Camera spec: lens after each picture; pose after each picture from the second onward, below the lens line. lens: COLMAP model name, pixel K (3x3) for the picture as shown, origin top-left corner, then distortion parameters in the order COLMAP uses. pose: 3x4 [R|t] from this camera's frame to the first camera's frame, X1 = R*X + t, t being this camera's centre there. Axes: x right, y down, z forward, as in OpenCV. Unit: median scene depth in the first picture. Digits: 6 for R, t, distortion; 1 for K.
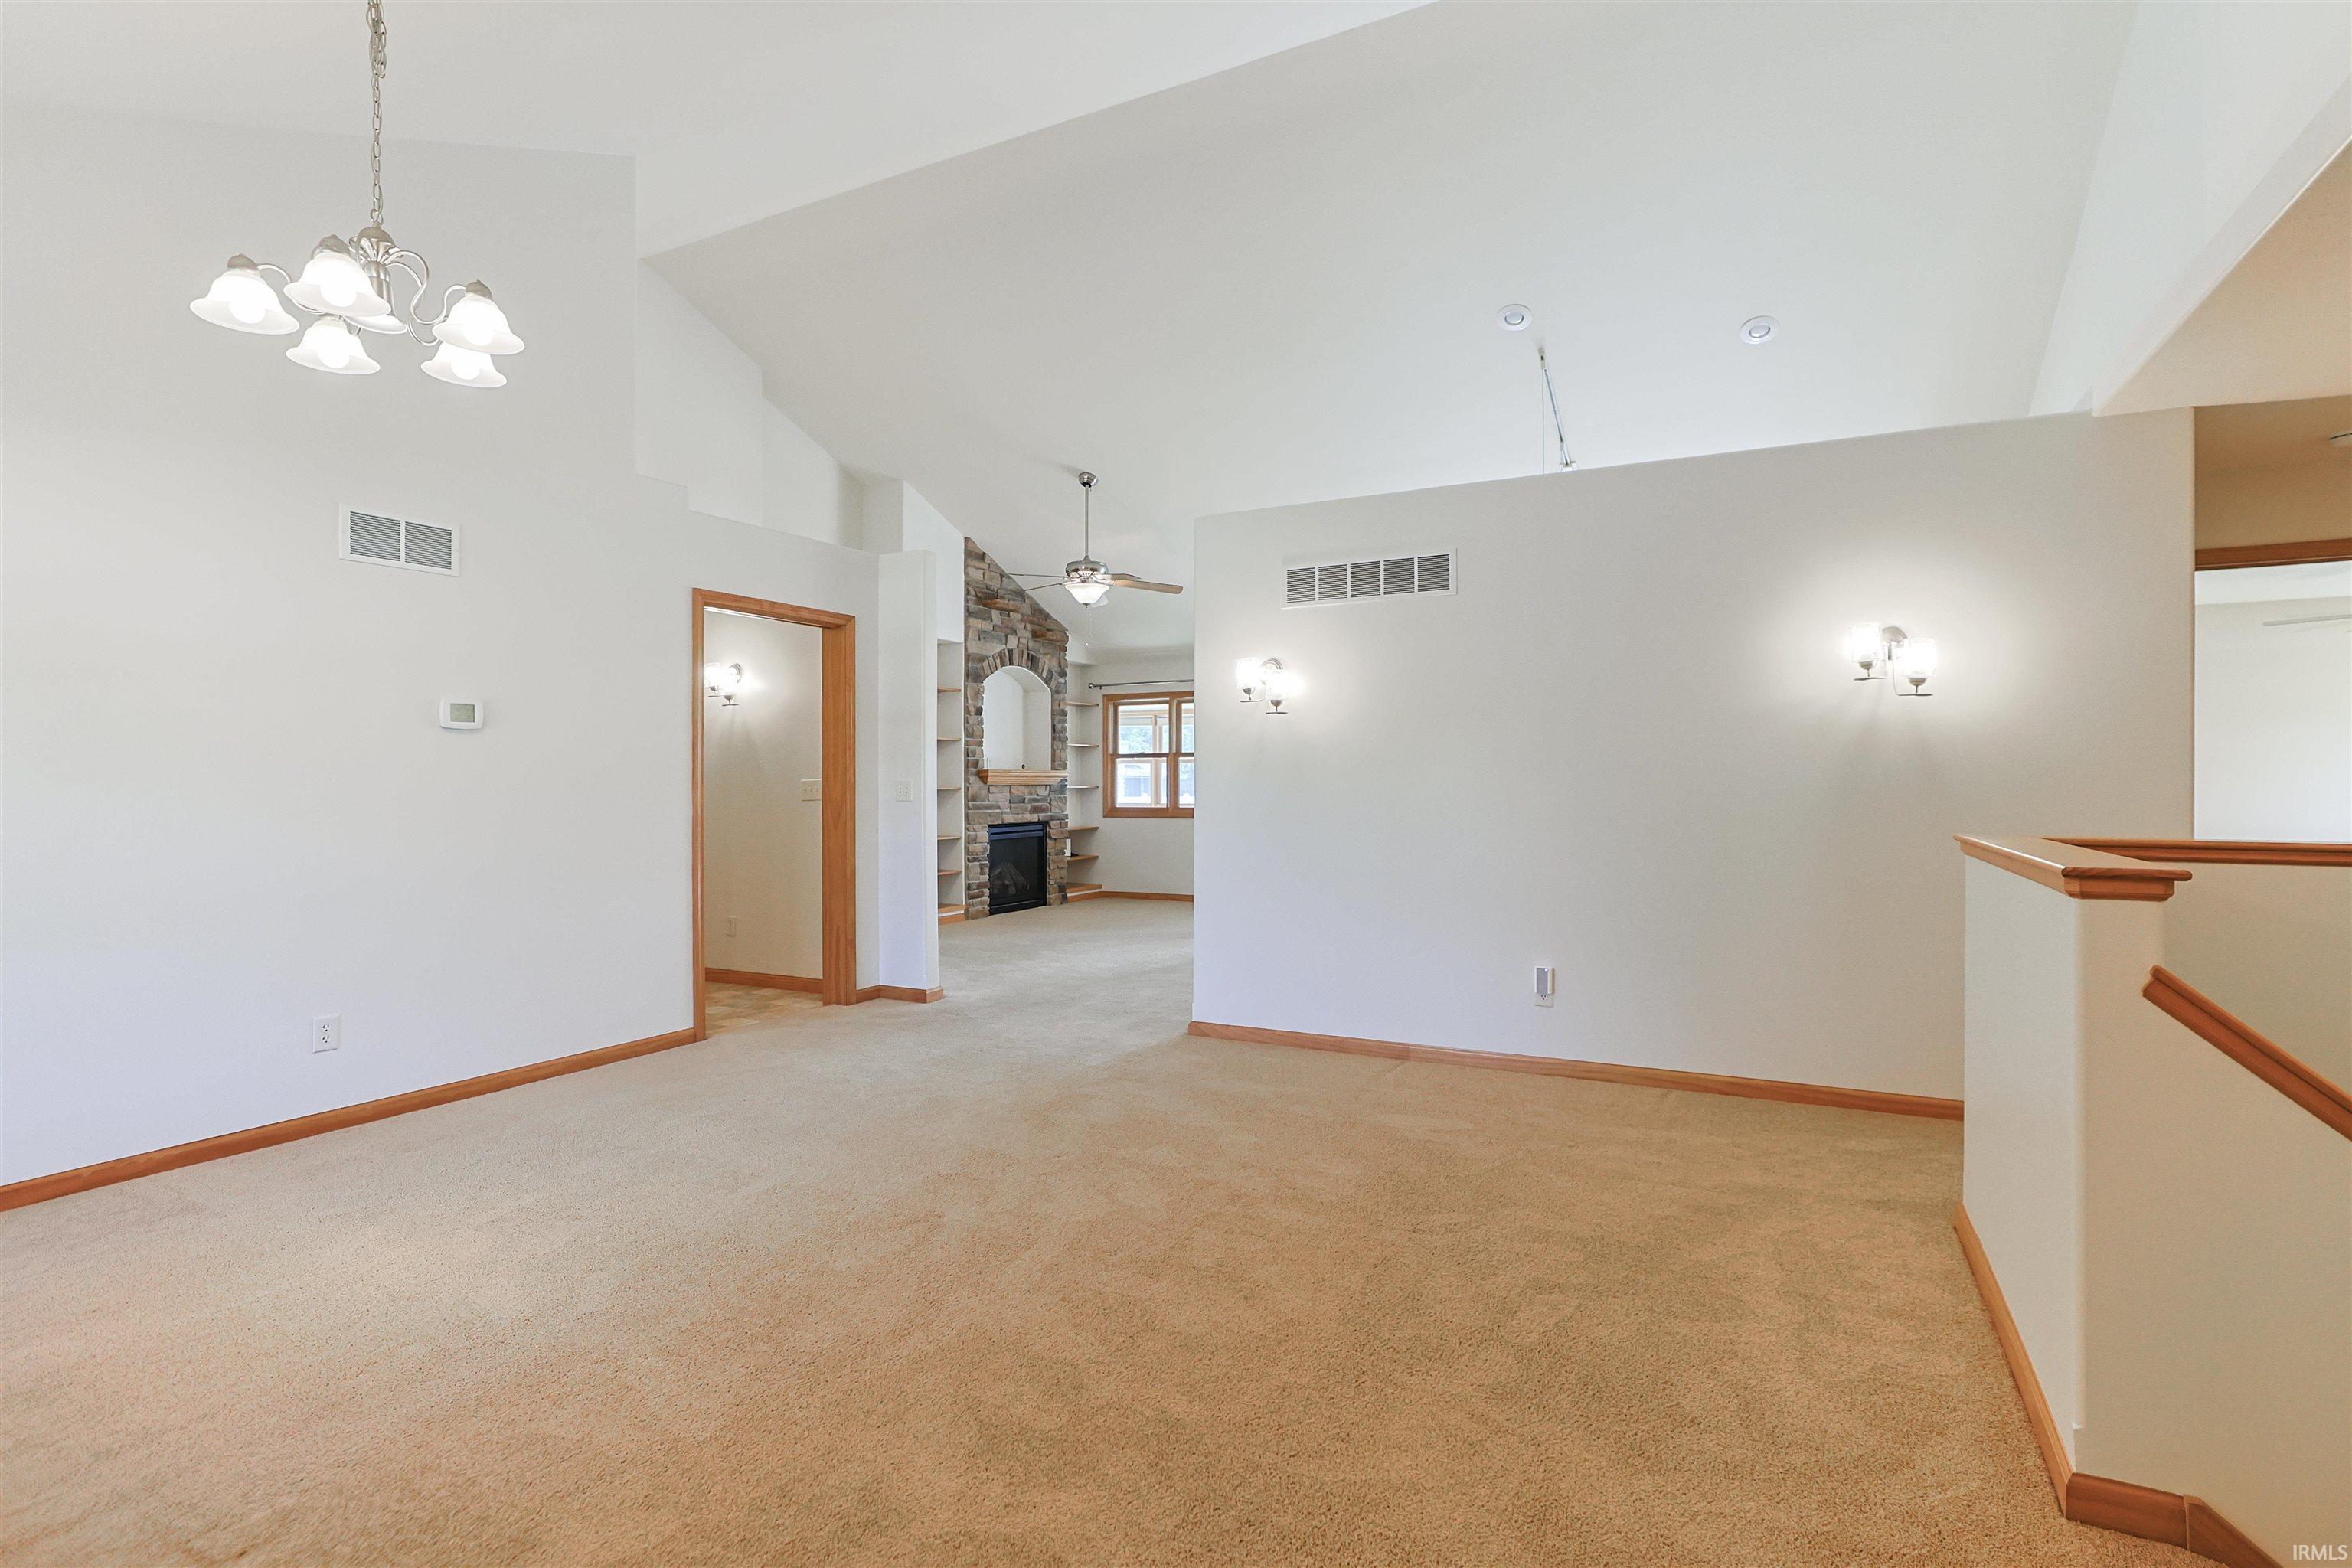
lens RADIAL K [[1132.7, 0, 1181.0], [0, 1132.7, 775.0], [0, 0, 1]] dist [-0.001850, -0.000228]
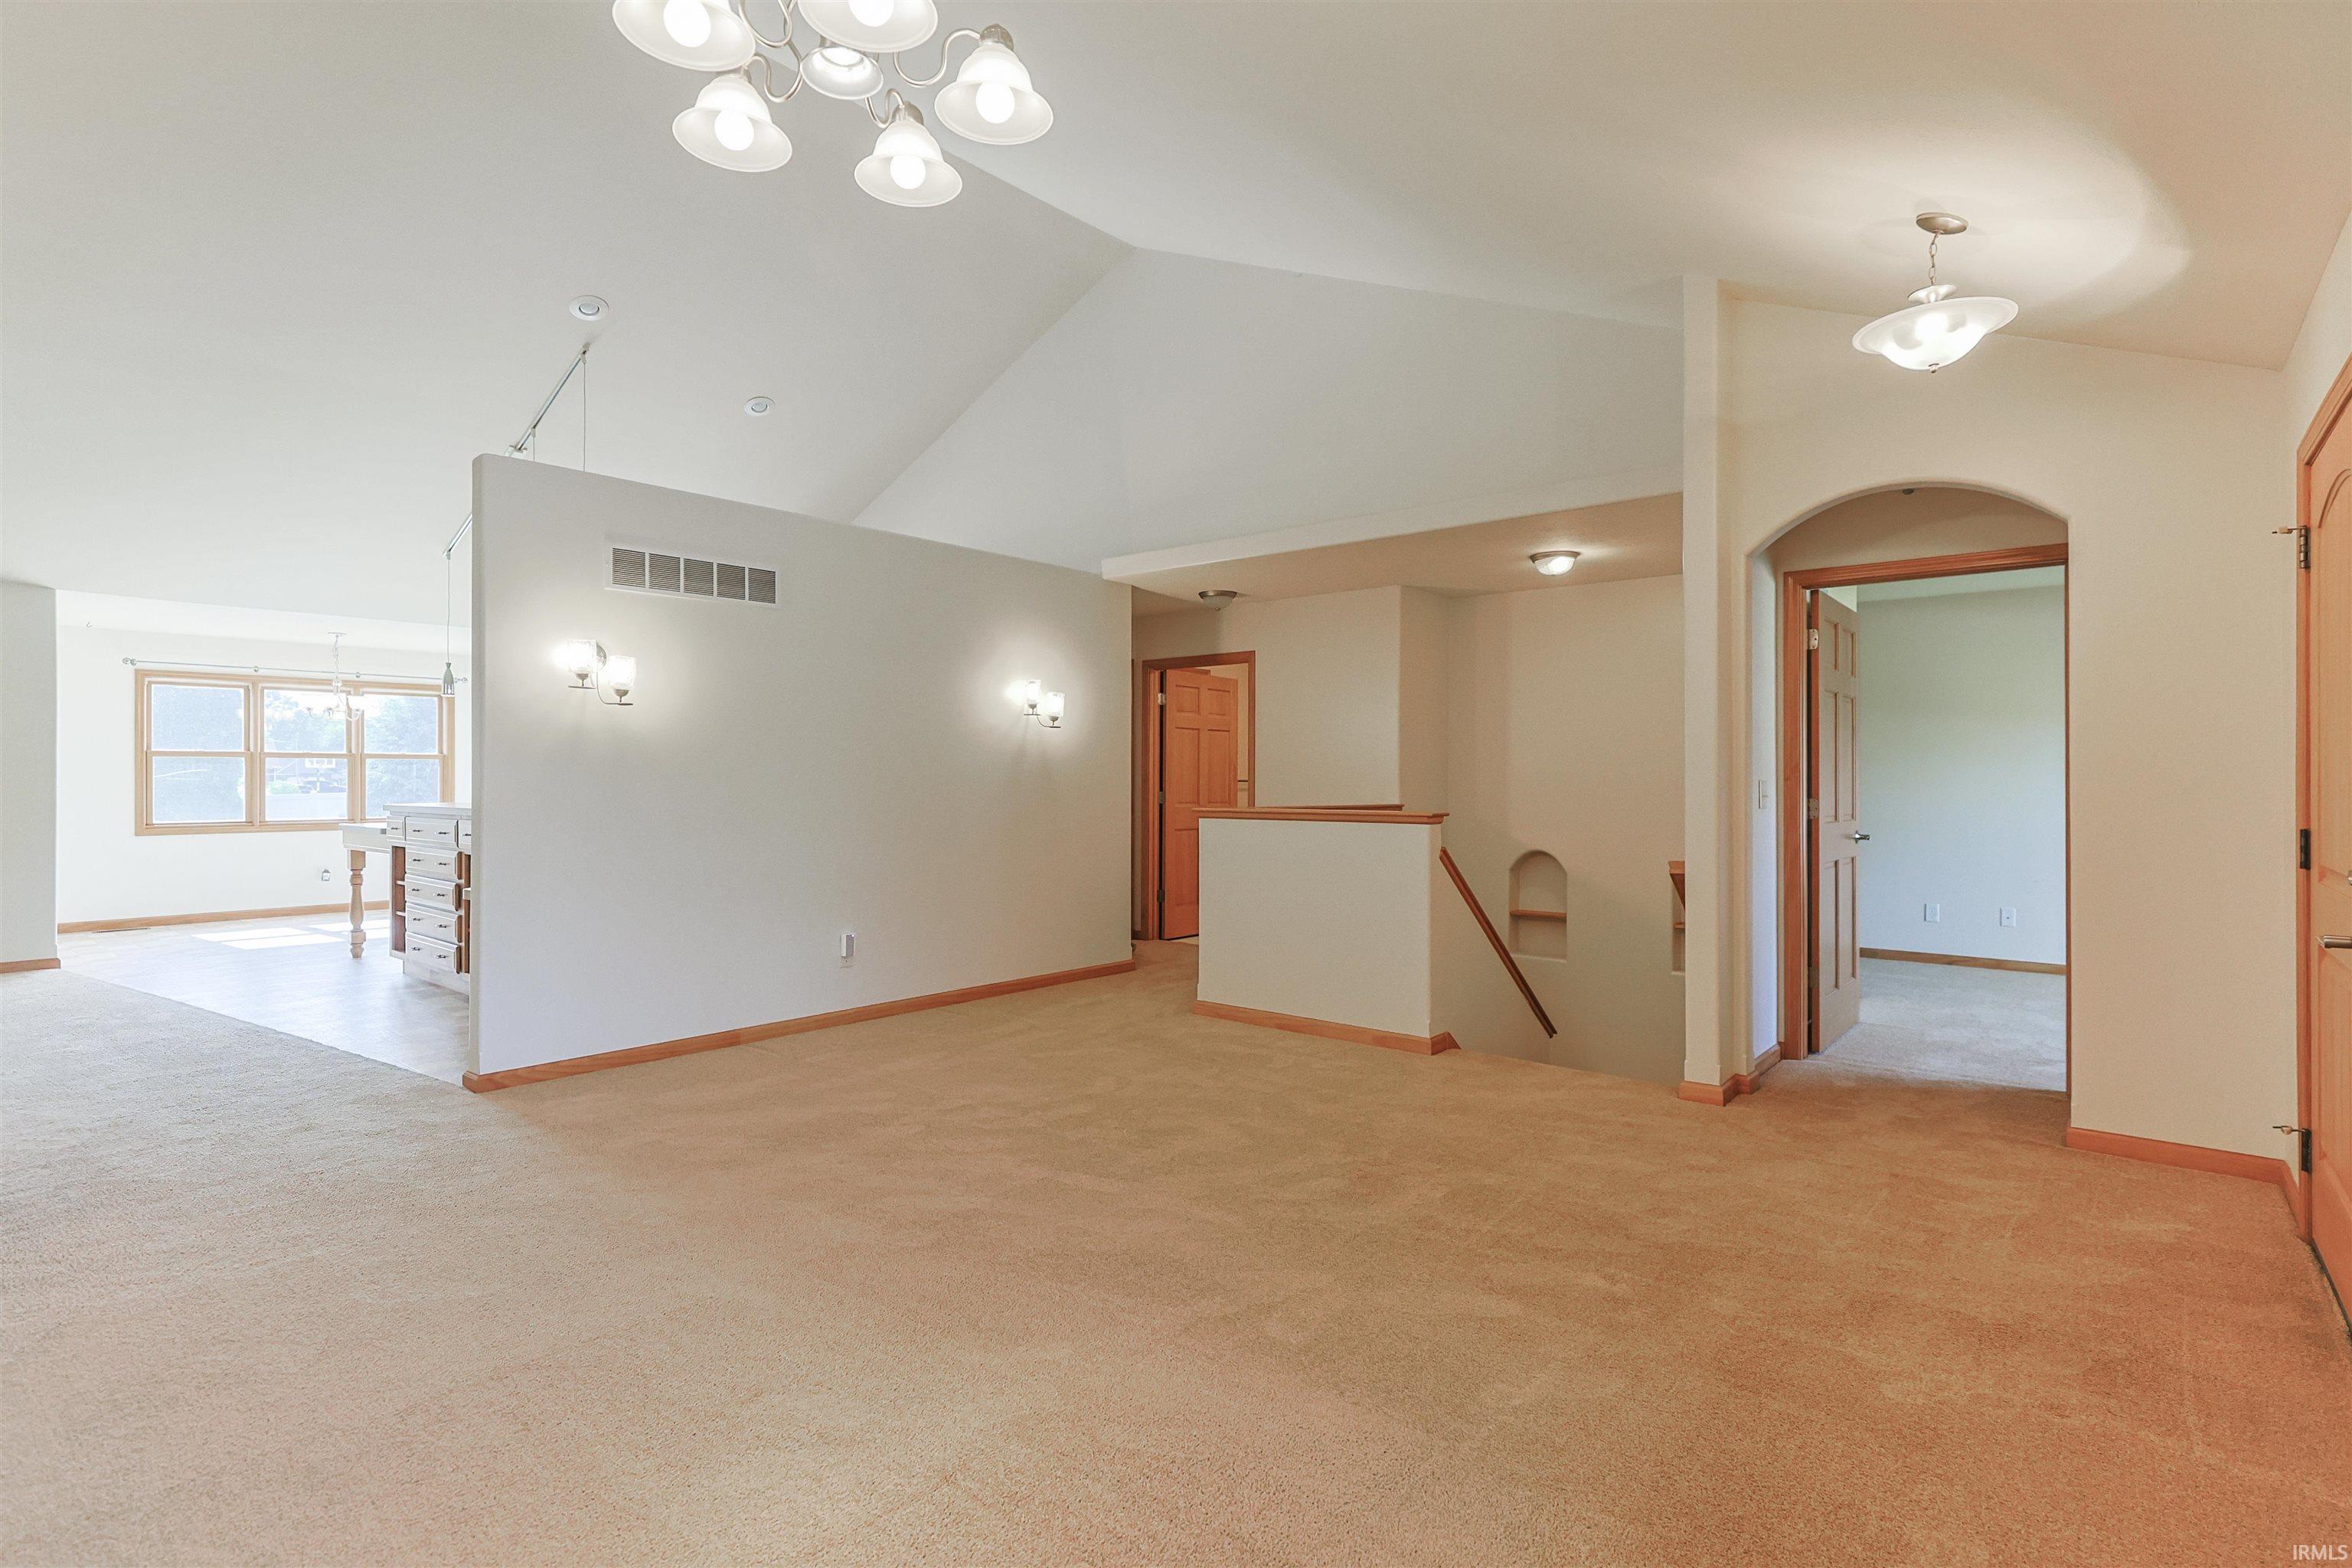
lens RADIAL K [[1132.7, 0, 1181.0], [0, 1132.7, 775.0], [0, 0, 1]] dist [-0.001850, -0.000228]
pose [[0.225758, 0.004678, 0.974172, -0.712864], [-0.007873, 0.999965, -0.002978, 0.001898], [-0.974152, -0.006997, 0.225787, 0.354897]]
